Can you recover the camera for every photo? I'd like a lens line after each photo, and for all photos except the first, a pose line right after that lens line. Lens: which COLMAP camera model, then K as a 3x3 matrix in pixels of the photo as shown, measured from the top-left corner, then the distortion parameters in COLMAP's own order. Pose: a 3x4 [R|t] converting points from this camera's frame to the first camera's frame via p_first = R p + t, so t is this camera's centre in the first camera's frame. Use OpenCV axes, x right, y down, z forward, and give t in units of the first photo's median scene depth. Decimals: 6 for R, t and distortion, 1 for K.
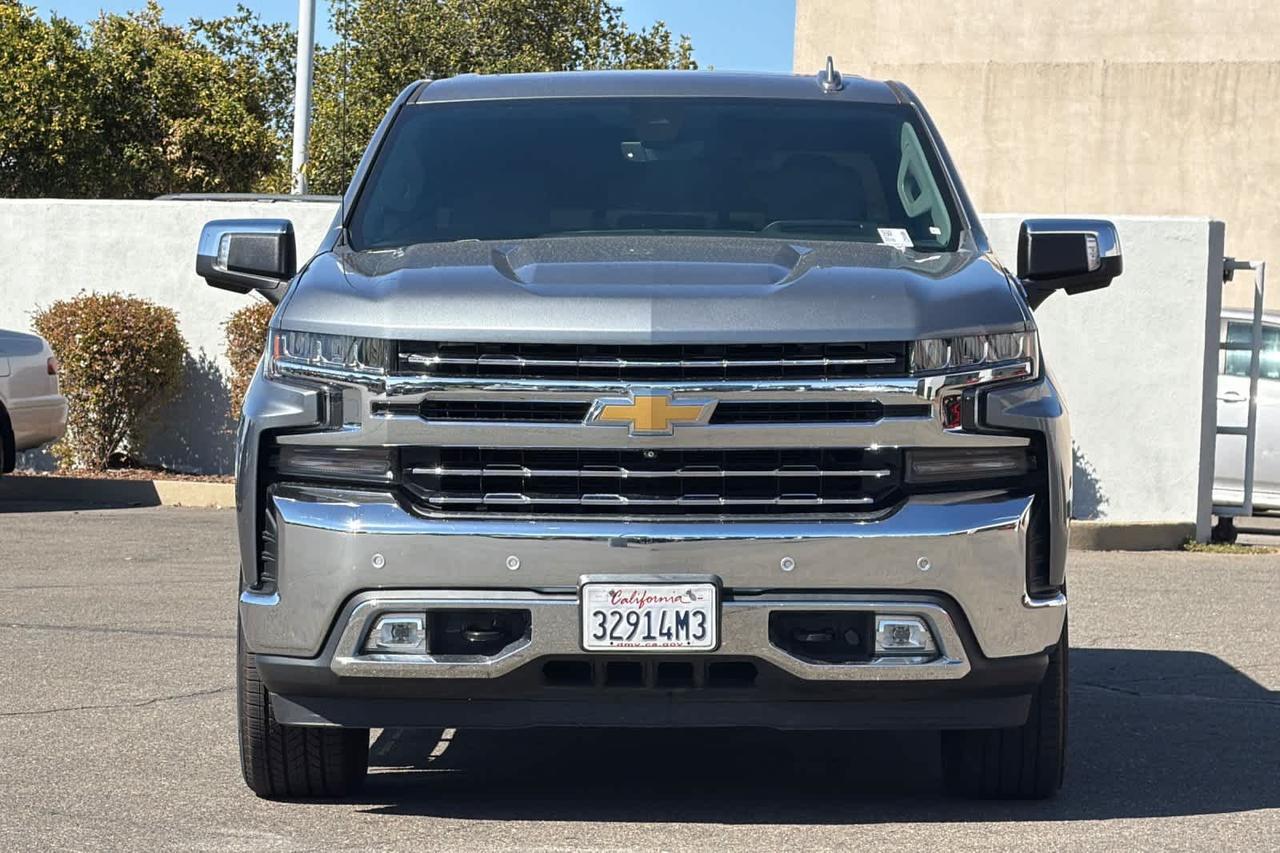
lens RADIAL K [[4039.0, 0, 639.7], [0, 4039.0, 430.5], [0, 0, 1]] dist [0.657963, 0.000000]
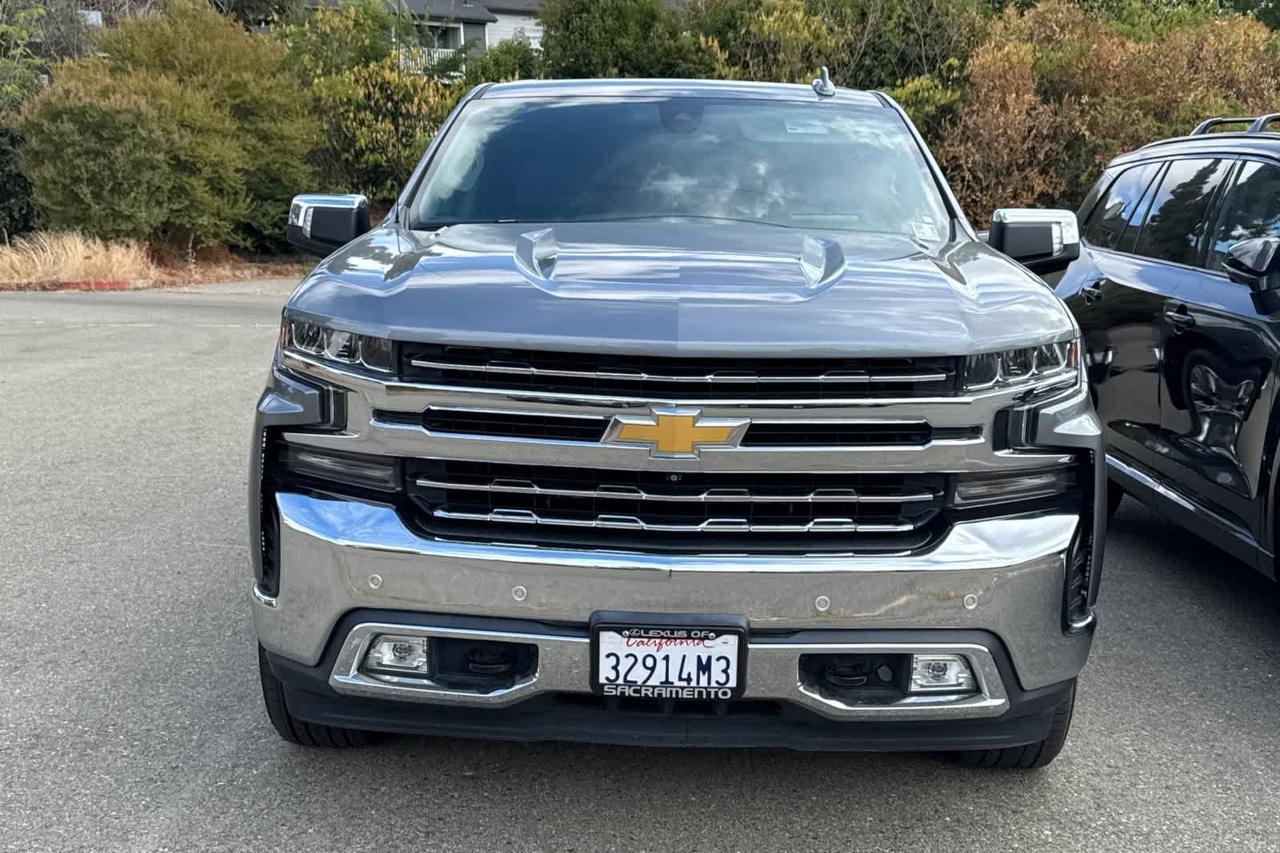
lens RADIAL K [[1551.2, 0, 645.3], [0, 1551.2, 427.3], [0, 0, 1]] dist [0.099488, 0.000000]
pose [[0.999570, 0.024721, -0.015782, 0.001568], [-0.022860, 0.993797, 0.108838, -0.042958], [0.018375, -0.108430, 0.993934, 0.655563]]
